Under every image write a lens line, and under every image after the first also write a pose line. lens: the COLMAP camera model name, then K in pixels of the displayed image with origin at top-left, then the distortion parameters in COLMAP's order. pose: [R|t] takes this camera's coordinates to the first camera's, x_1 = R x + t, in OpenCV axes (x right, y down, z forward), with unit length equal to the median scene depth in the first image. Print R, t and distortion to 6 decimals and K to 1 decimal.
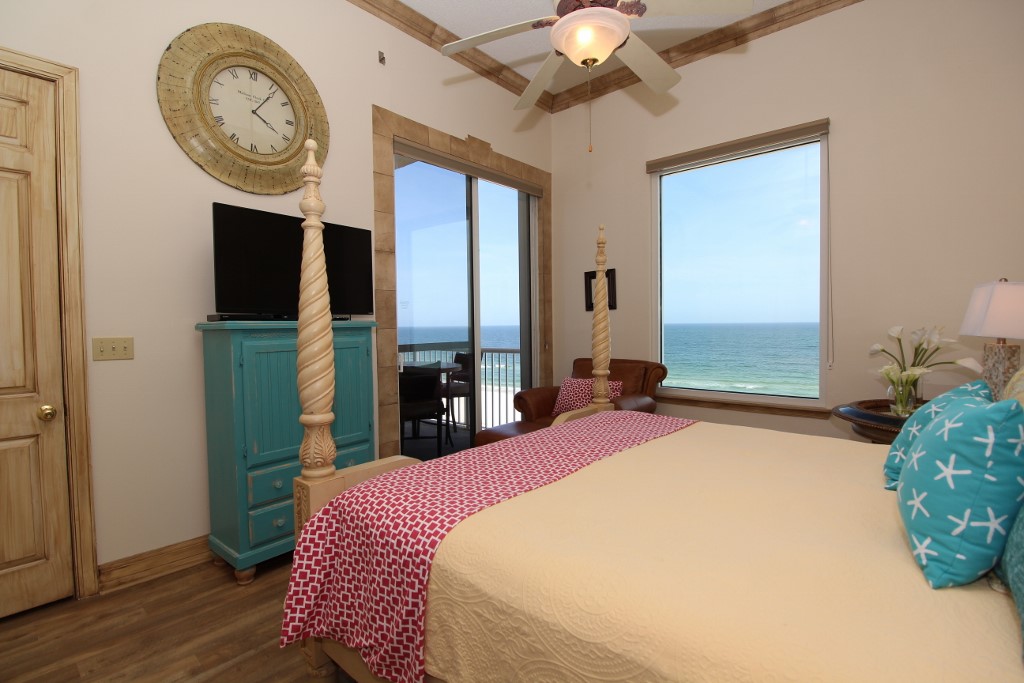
lens RADIAL K [[478.9, 0, 512.0], [0, 478.9, 341.5], [0, 0, 1]] dist [0.000825, -0.012287]
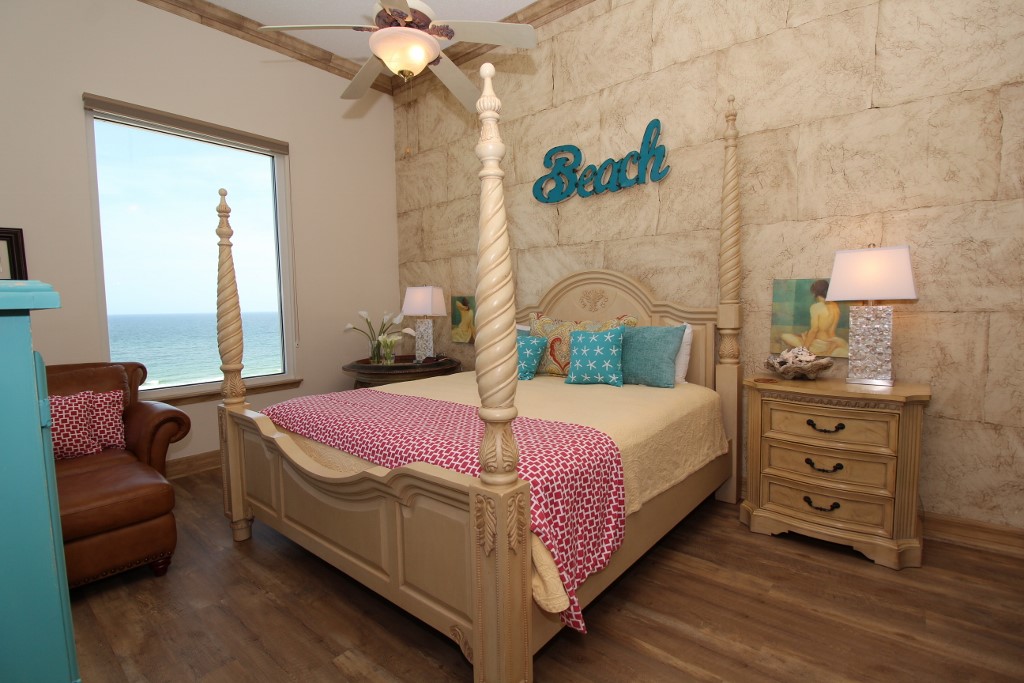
lens RADIAL K [[478.9, 0, 512.0], [0, 478.9, 341.5], [0, 0, 1]] dist [0.000825, -0.012287]
pose [[-0.033813, -0.062161, 0.997493, -0.592384], [0.052733, 0.996563, 0.063890, -0.007261], [-0.998036, 0.054761, -0.030418, 0.472016]]
